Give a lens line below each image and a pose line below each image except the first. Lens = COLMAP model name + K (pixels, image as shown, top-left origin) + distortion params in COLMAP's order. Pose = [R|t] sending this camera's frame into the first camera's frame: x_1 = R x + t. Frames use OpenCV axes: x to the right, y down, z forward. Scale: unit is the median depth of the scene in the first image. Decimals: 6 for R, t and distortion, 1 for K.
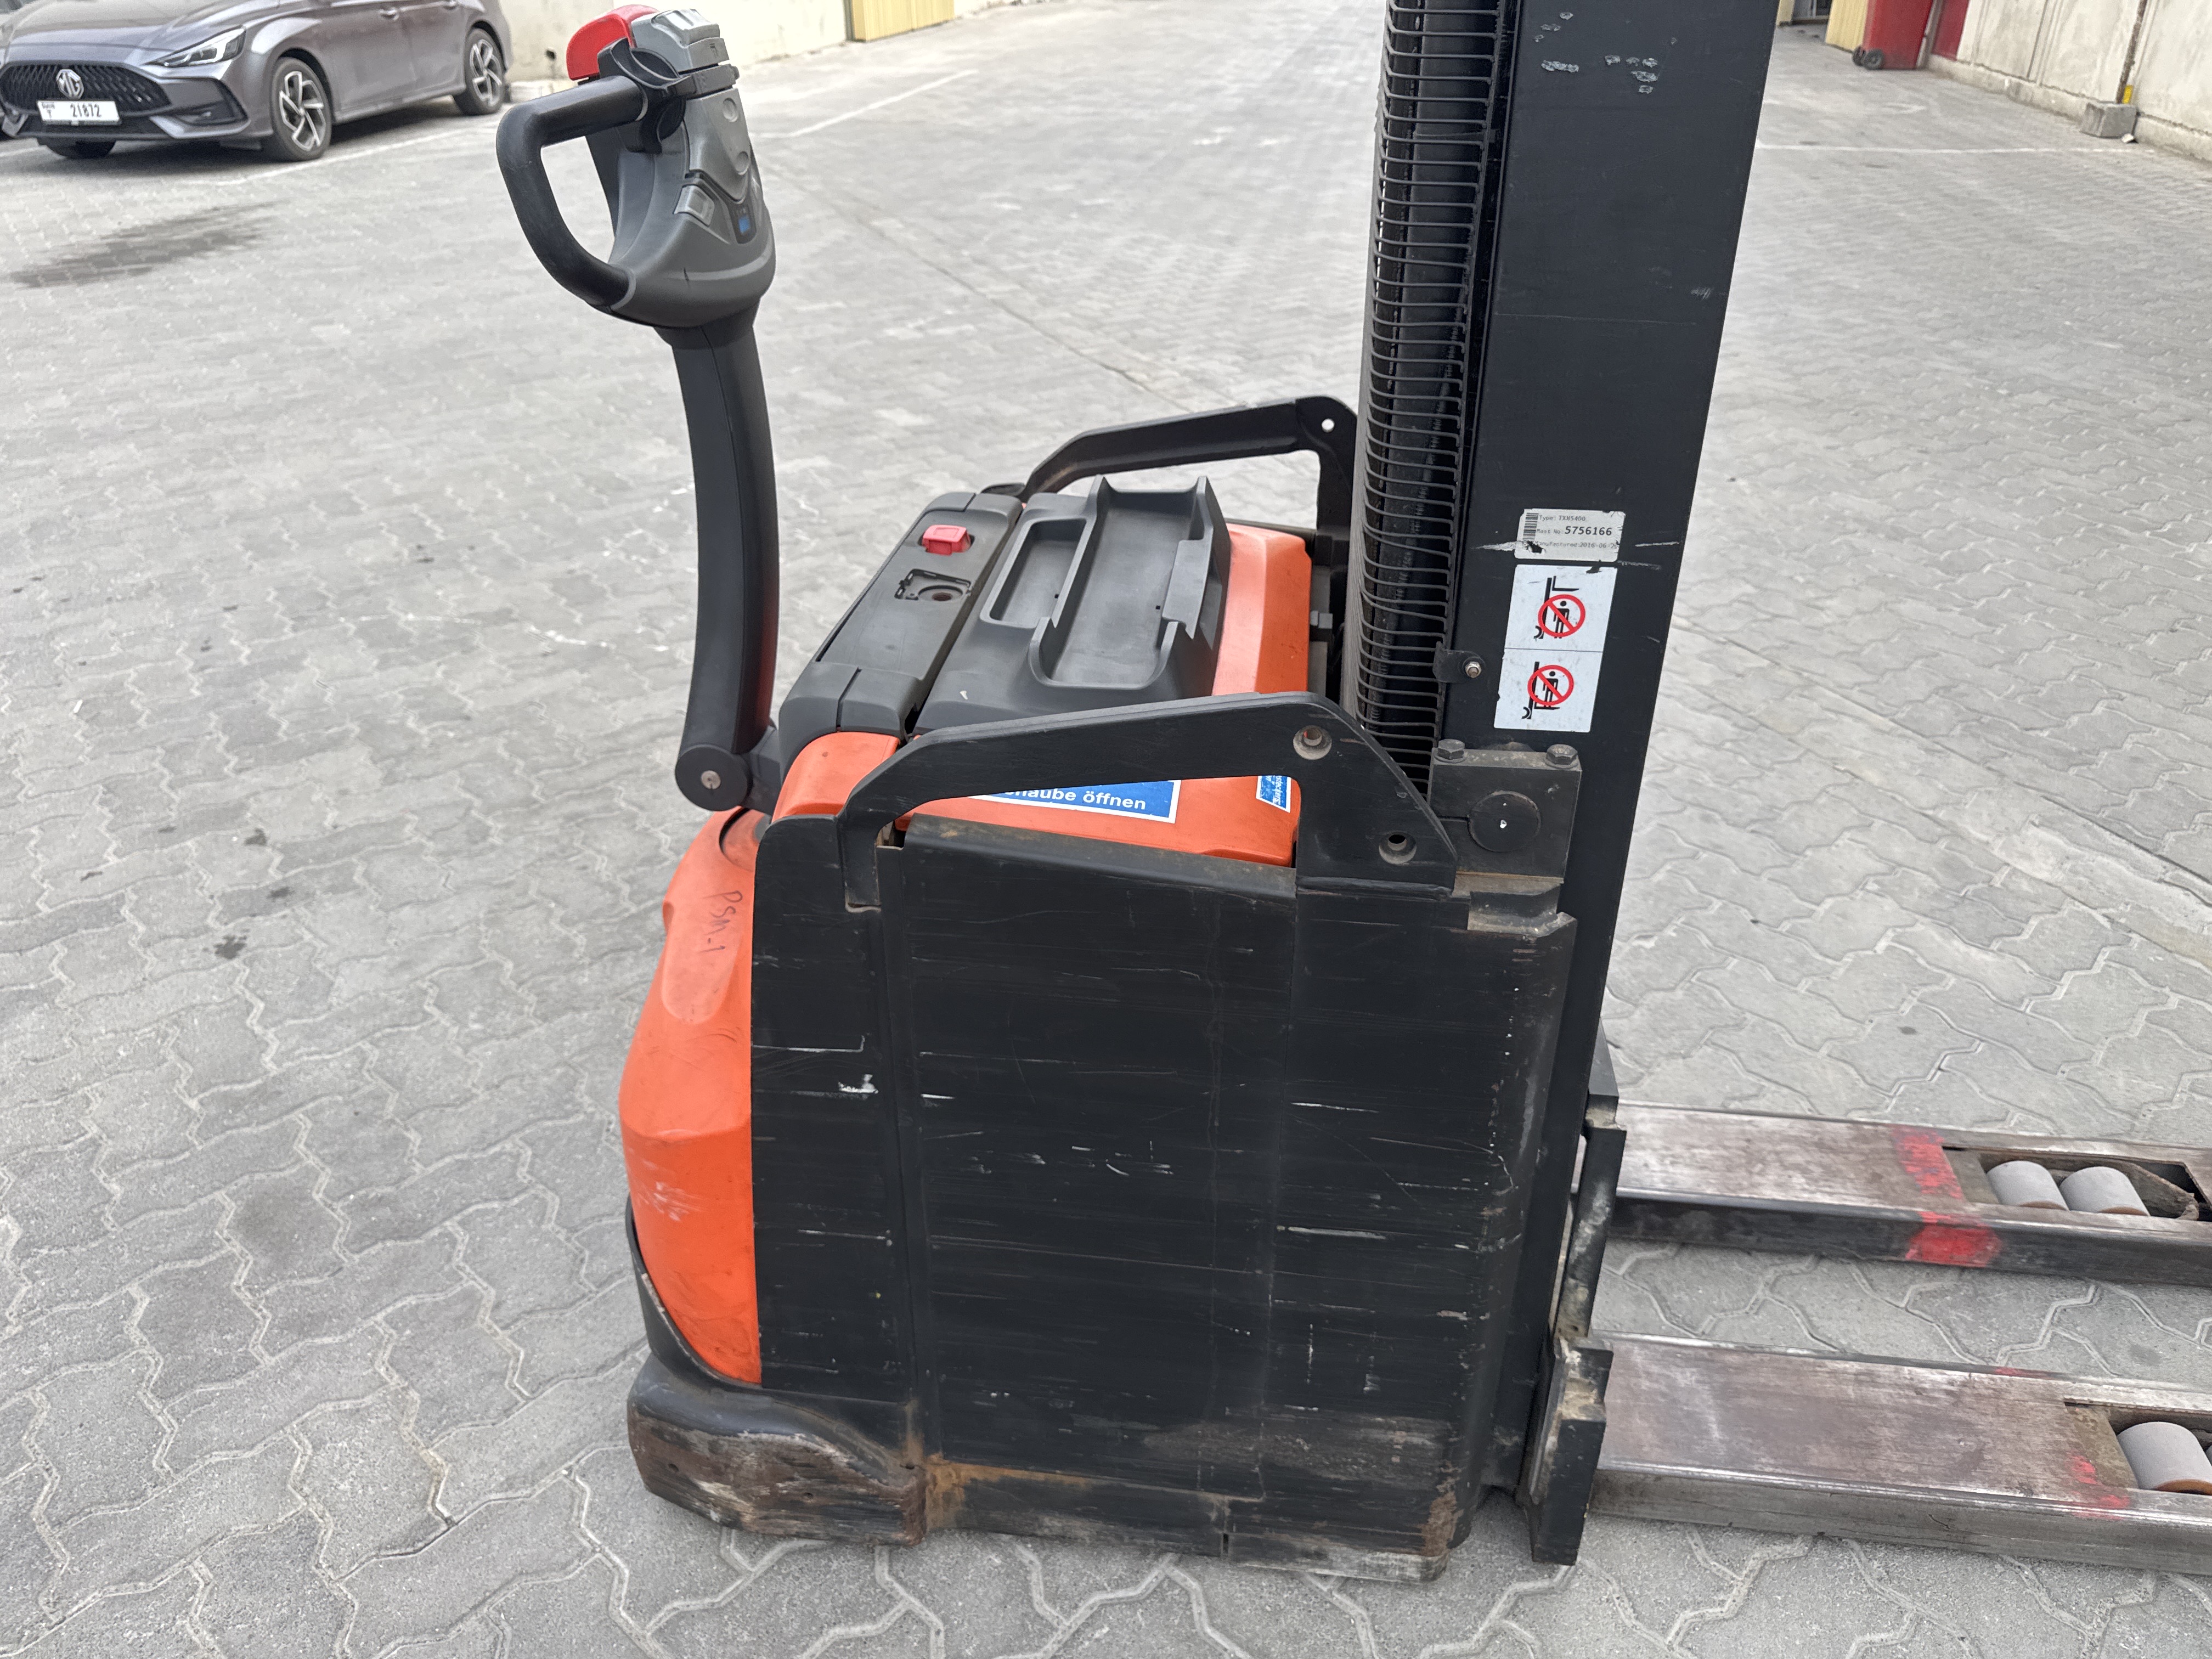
lens RADIAL K [[1573.8, 0, 1112.6], [0, 1573.8, 821.8], [0, 0, 1]] dist [0.053744, -0.091995]
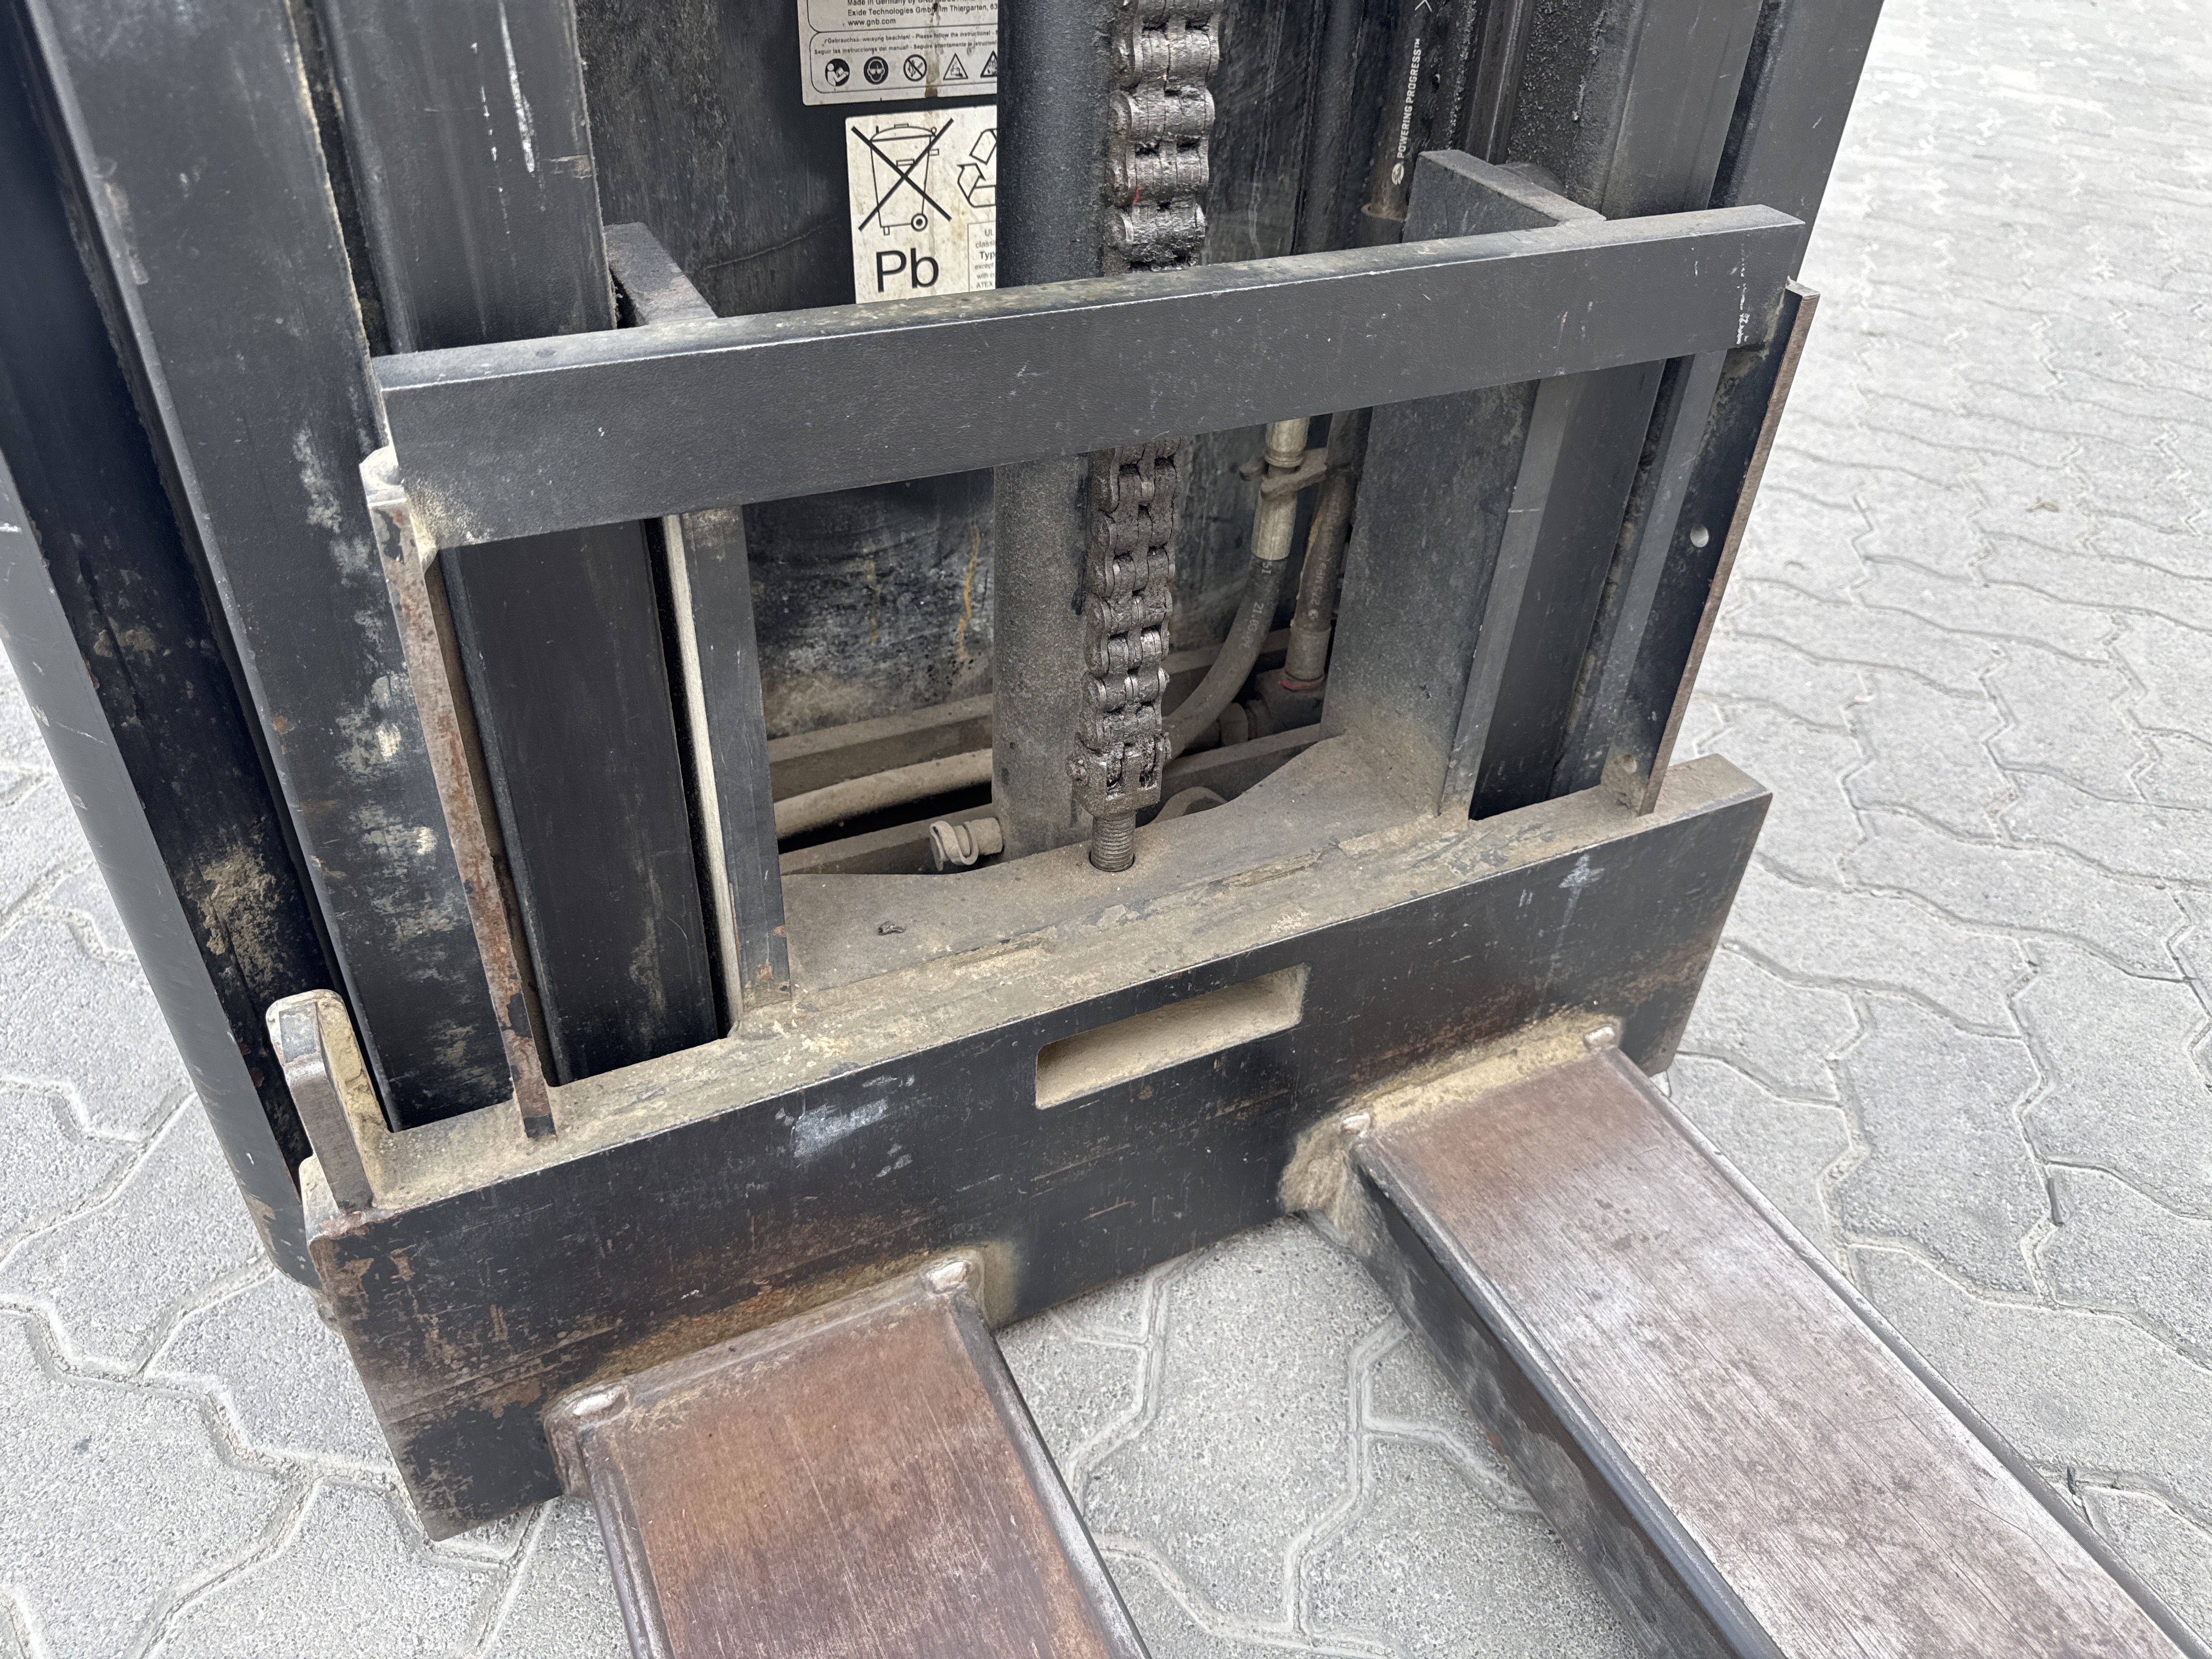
lens RADIAL K [[1573.8, 0, 1112.6], [0, 1573.8, 821.8], [0, 0, 1]] dist [0.053744, -0.091995]
pose [[0.549885, 0.542688, -0.634914, 0.460904], [-0.470479, 0.829341, 0.301402, 0.058894], [0.690128, 0.132977, 0.711365, 0.632364]]
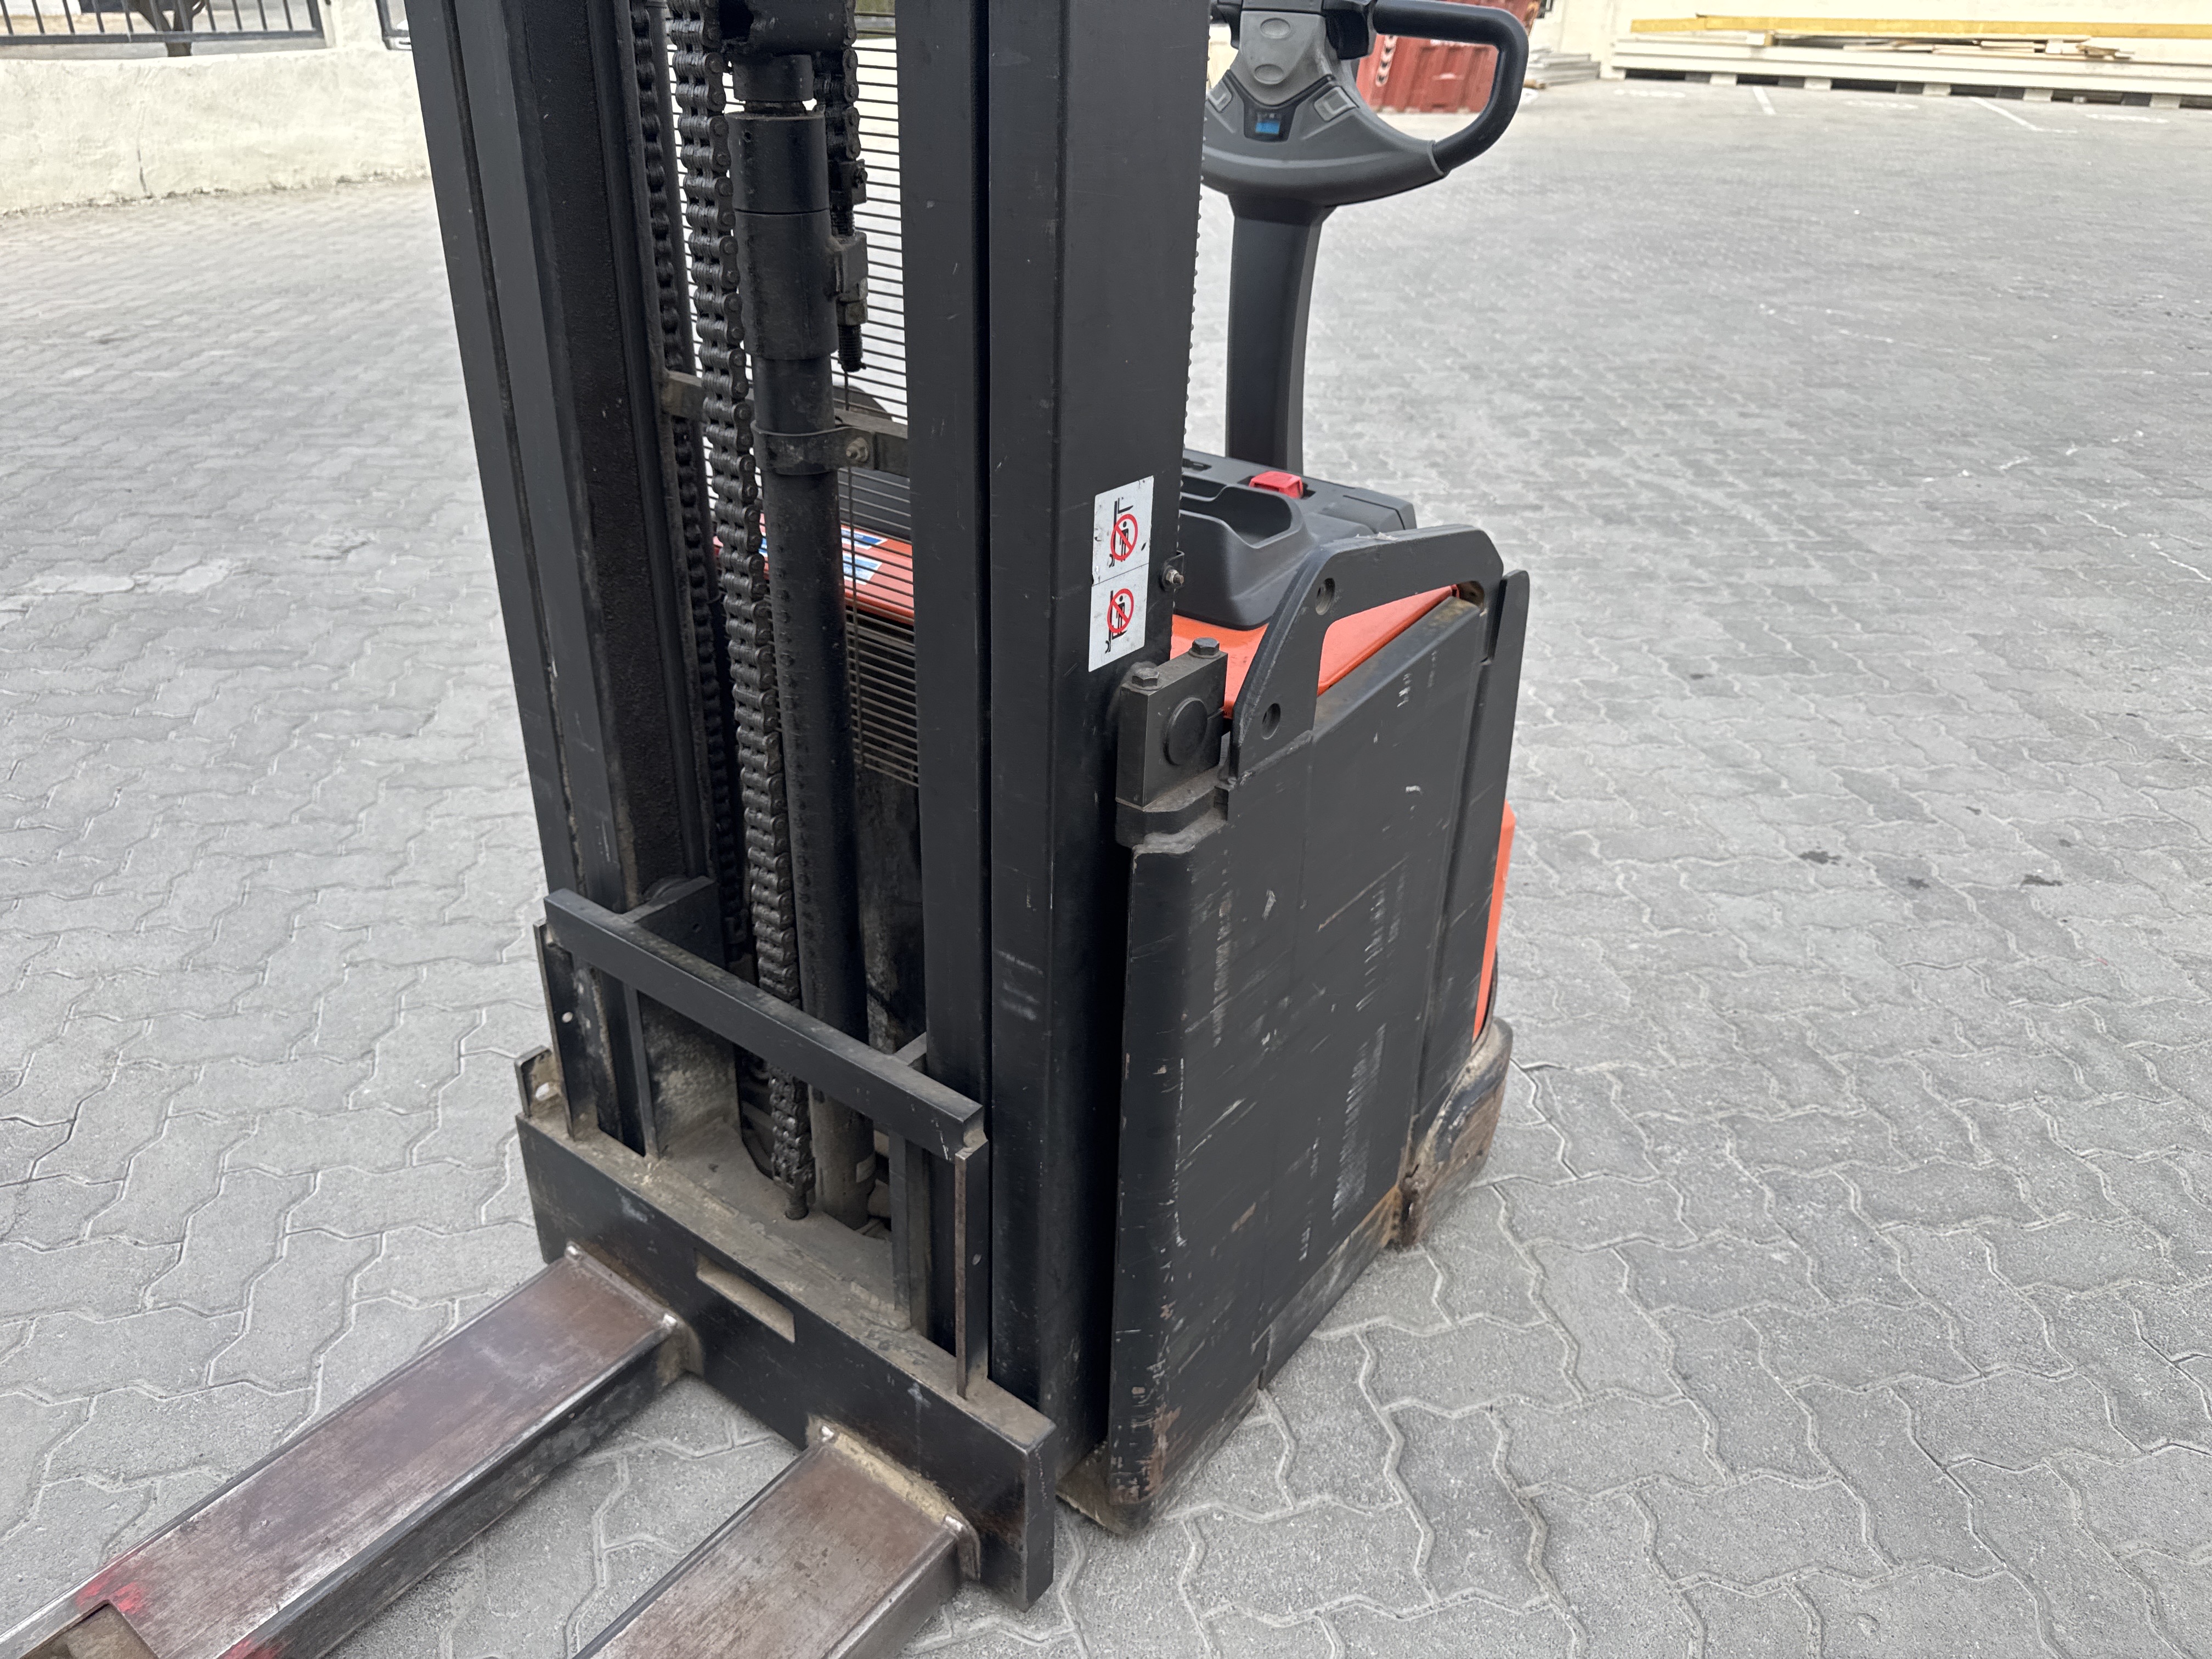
lens RADIAL K [[1582.5, 0, 1094.5], [0, 1582.5, 818.1], [0, 0, 1]] dist [0.004891, -0.013093]
pose [[-0.499171, 0.411494, -0.762562, 0.681308], [-0.453361, 0.625952, 0.634546, -0.533779], [0.738439, 0.662463, -0.125902, 0.991677]]
